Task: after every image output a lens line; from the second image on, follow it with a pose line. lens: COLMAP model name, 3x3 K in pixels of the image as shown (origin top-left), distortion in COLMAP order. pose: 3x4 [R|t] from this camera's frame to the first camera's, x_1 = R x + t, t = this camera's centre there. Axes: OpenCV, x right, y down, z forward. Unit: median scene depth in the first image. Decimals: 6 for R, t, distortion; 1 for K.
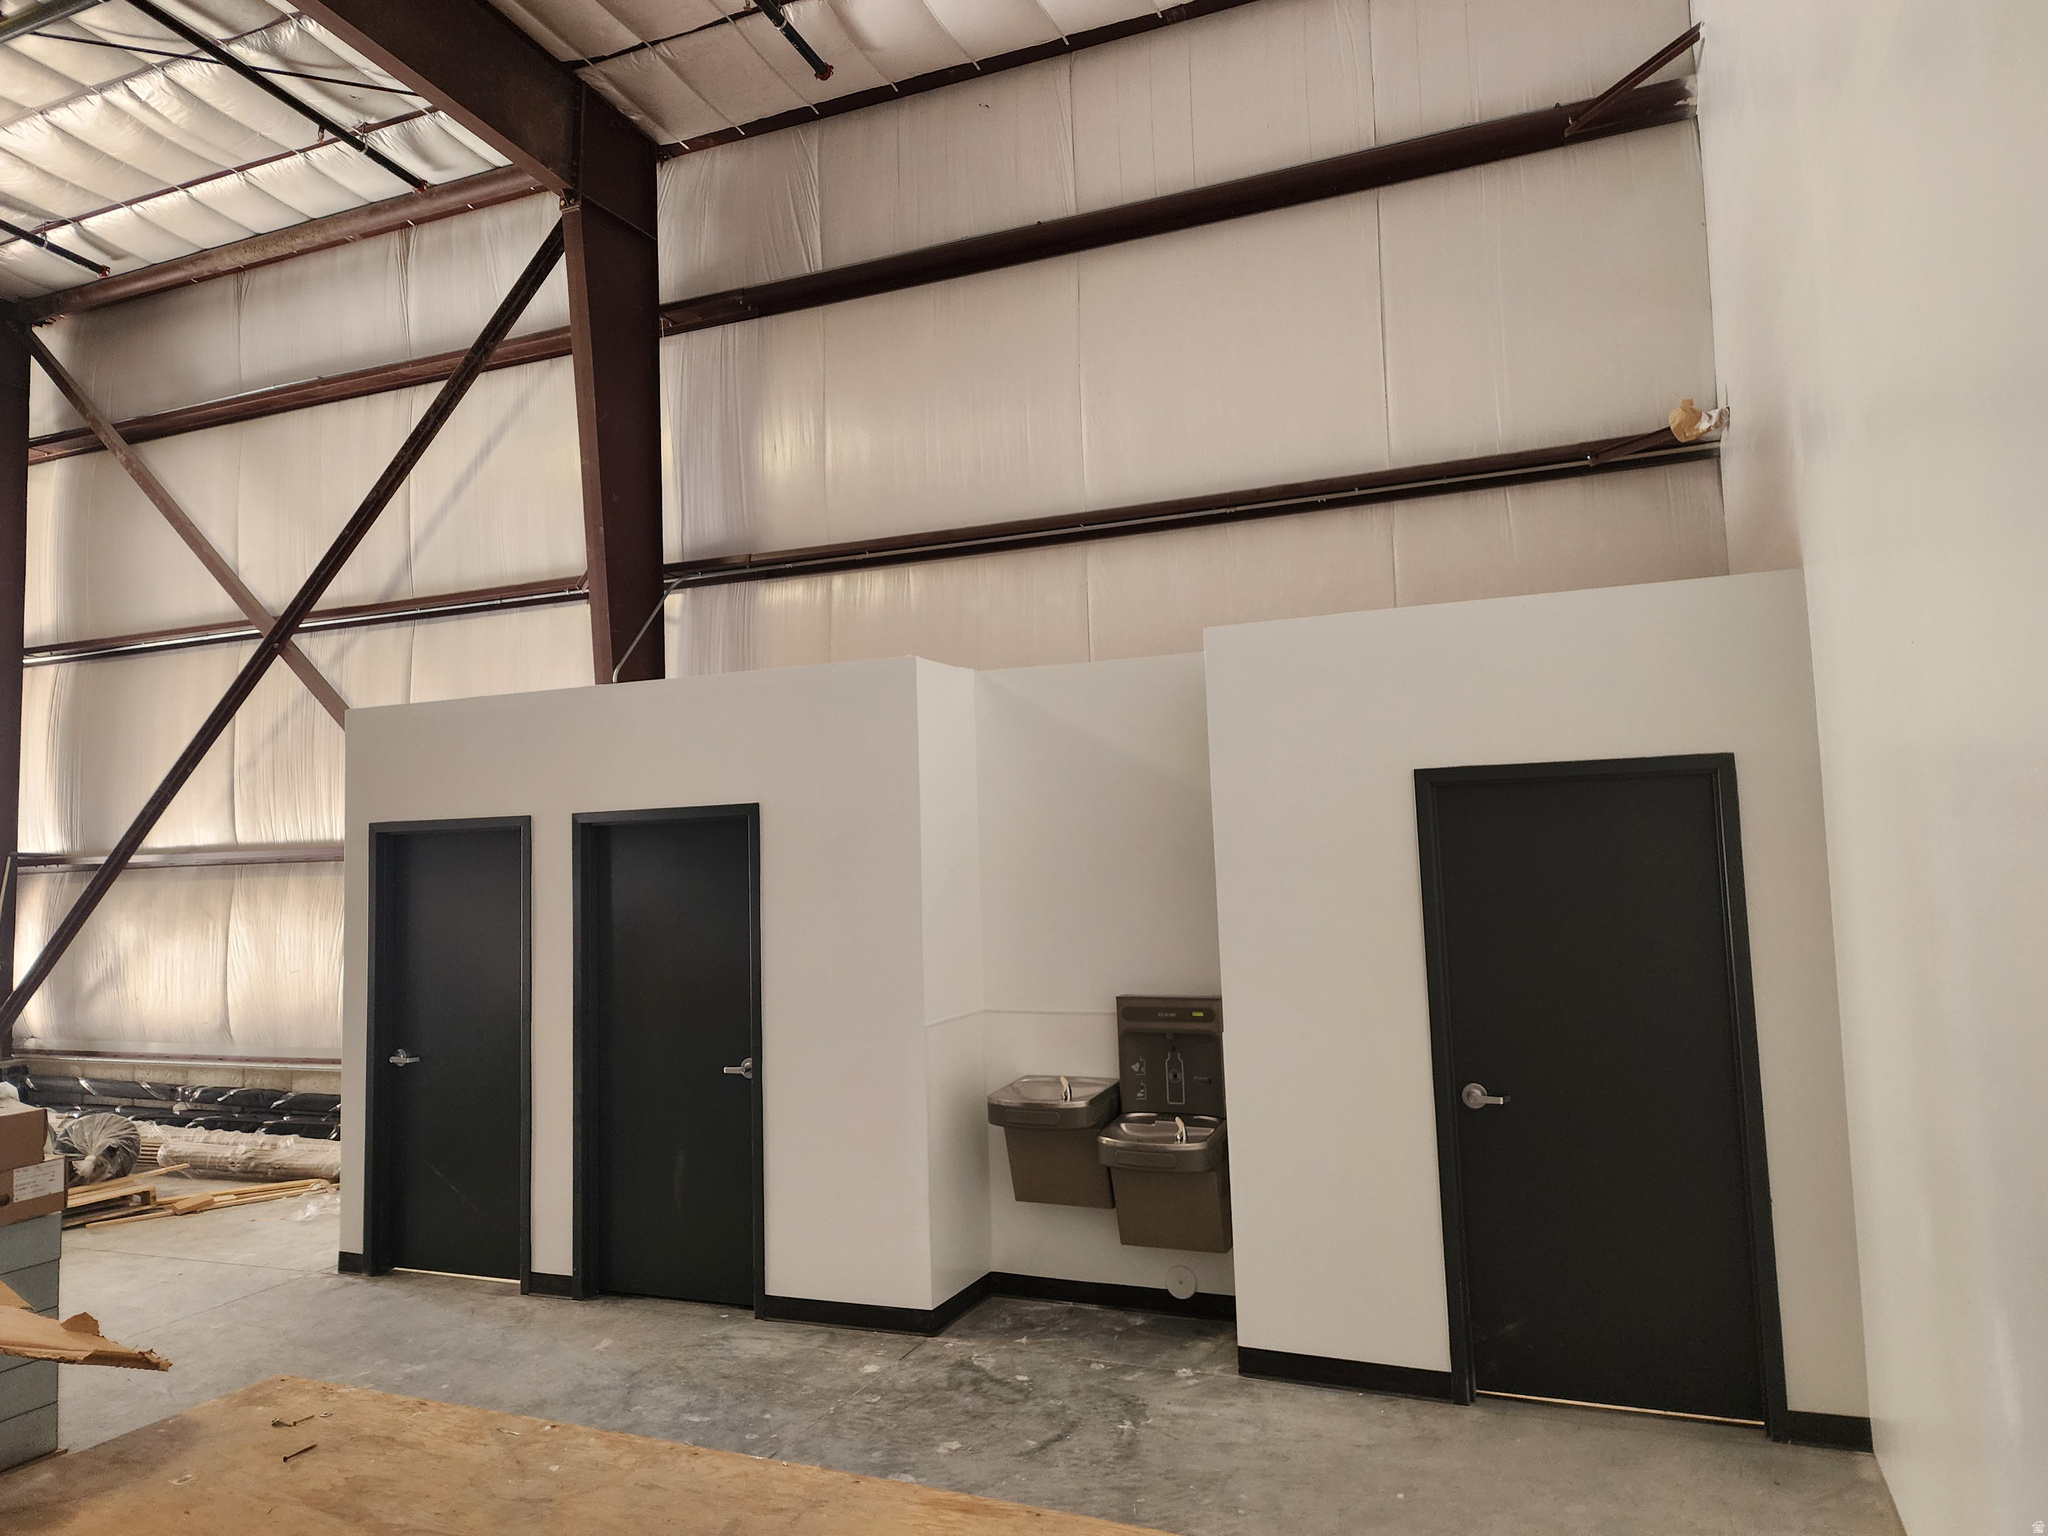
lens RADIAL K [[1363.5, 0, 1024.0], [0, 1363.5, 768.0], [0, 0, 1]] dist [0.054247, -0.000340]
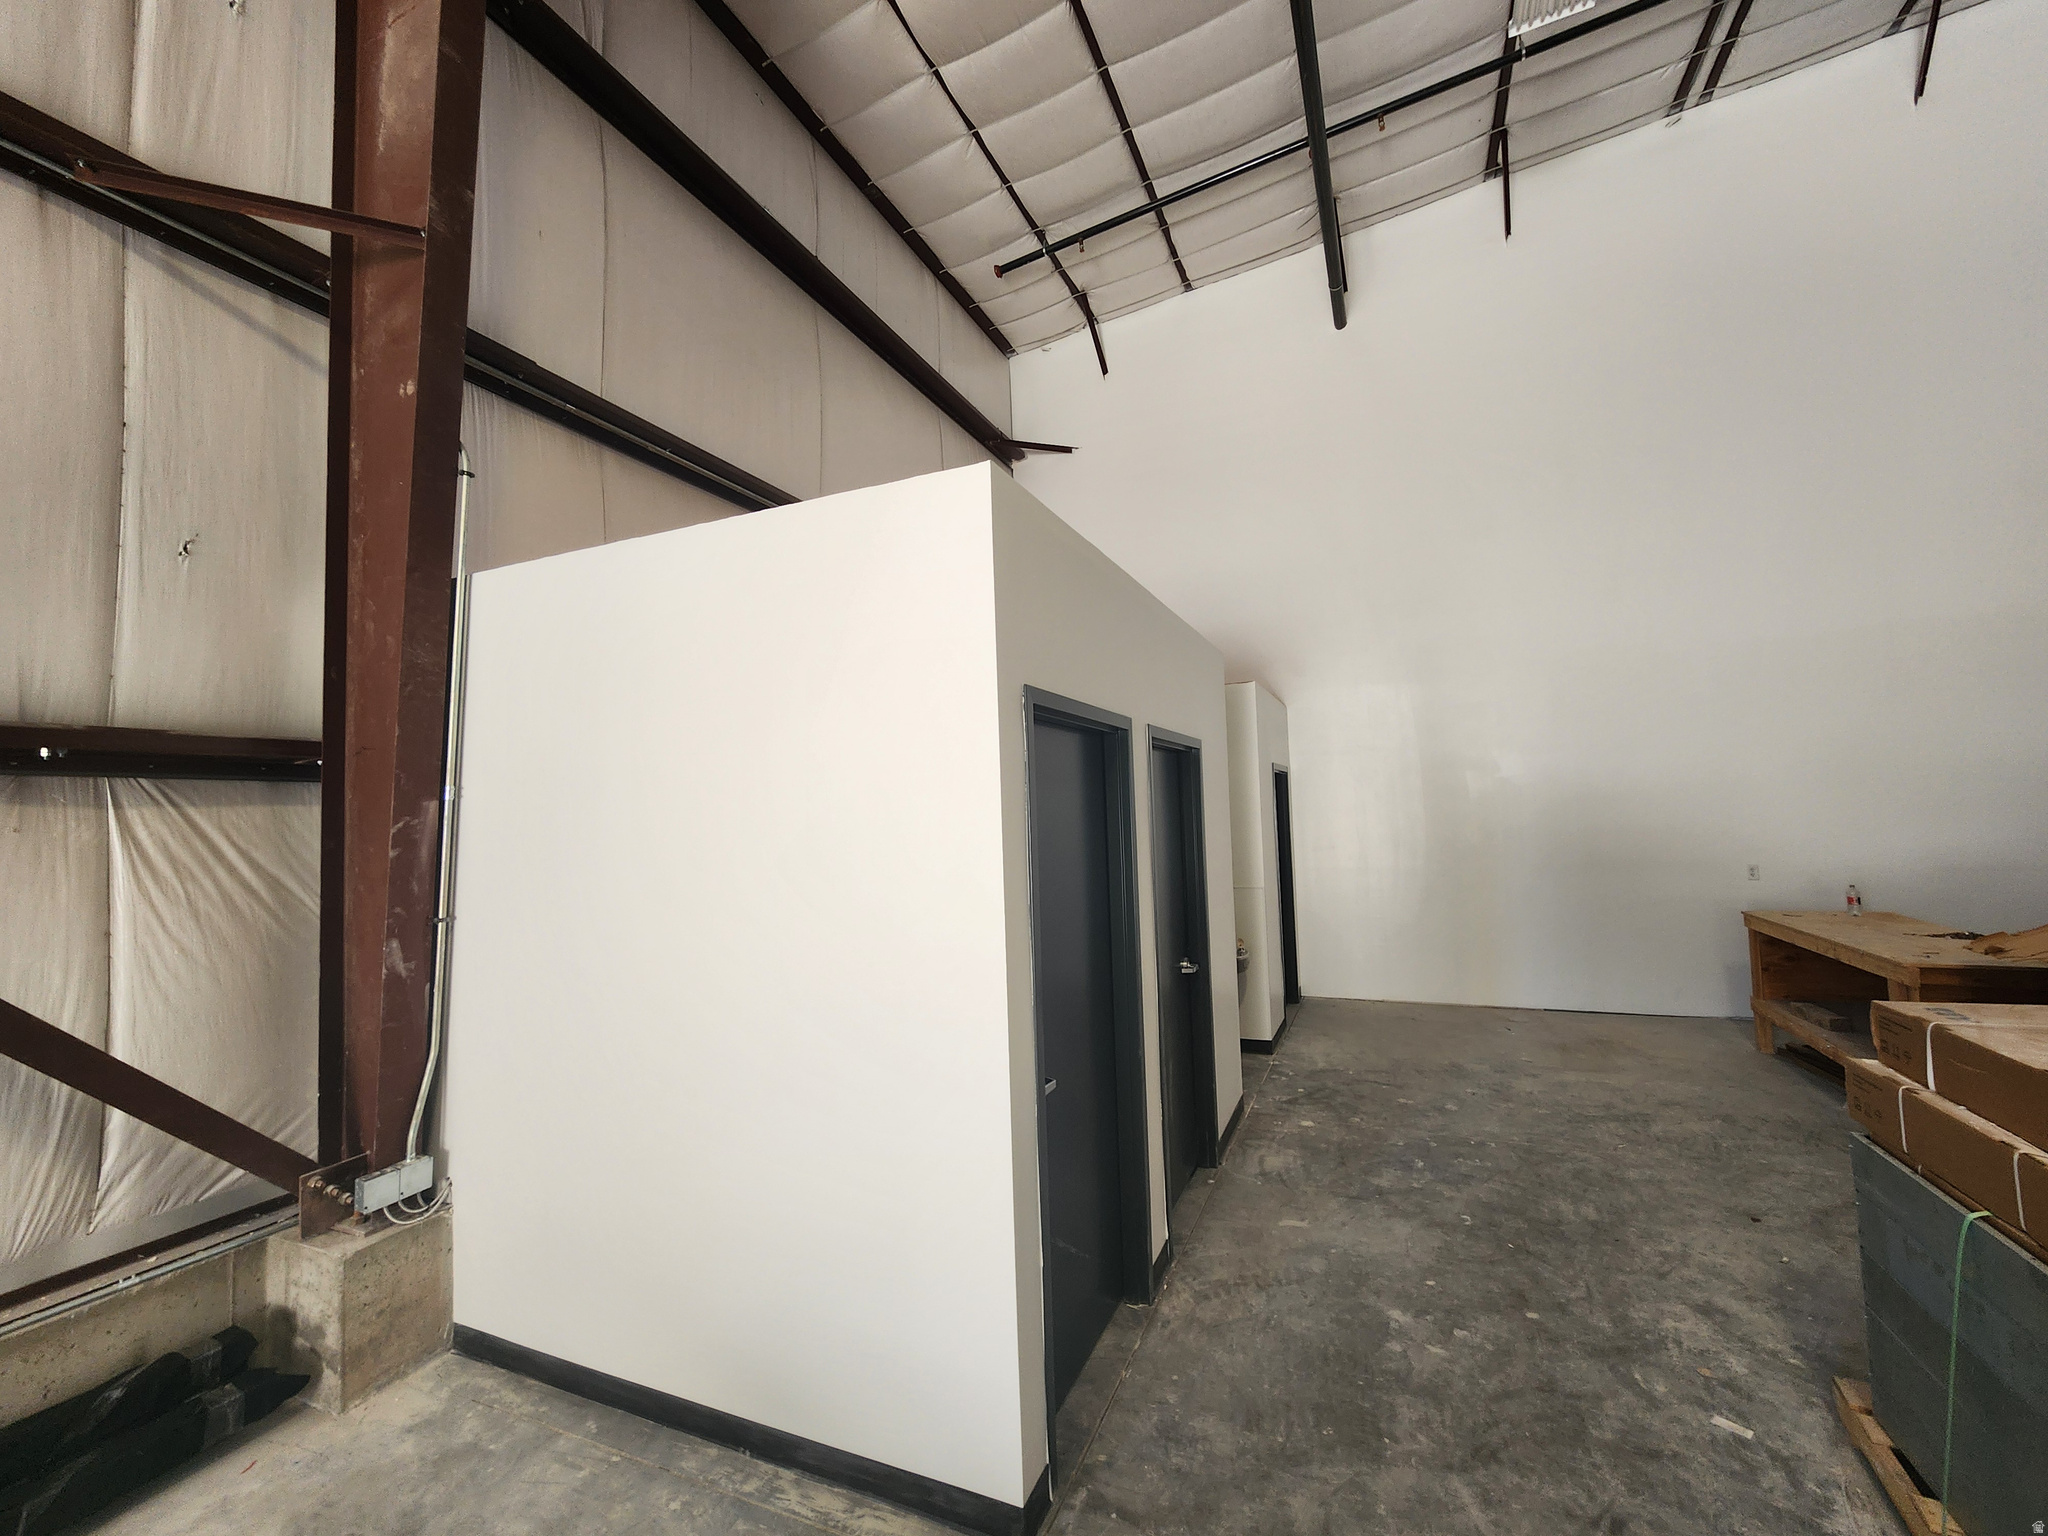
lens RADIAL K [[831.9, 0, 1024.0], [0, 831.9, 768.0], [0, 0, 1]] dist [-0.000449, 0.000000]
pose [[0.014953, 0.089386, 0.995885, -1.098994], [-0.038700, 0.995302, -0.088753, 0.142717], [-0.999139, -0.037213, 0.018342, 1.350143]]
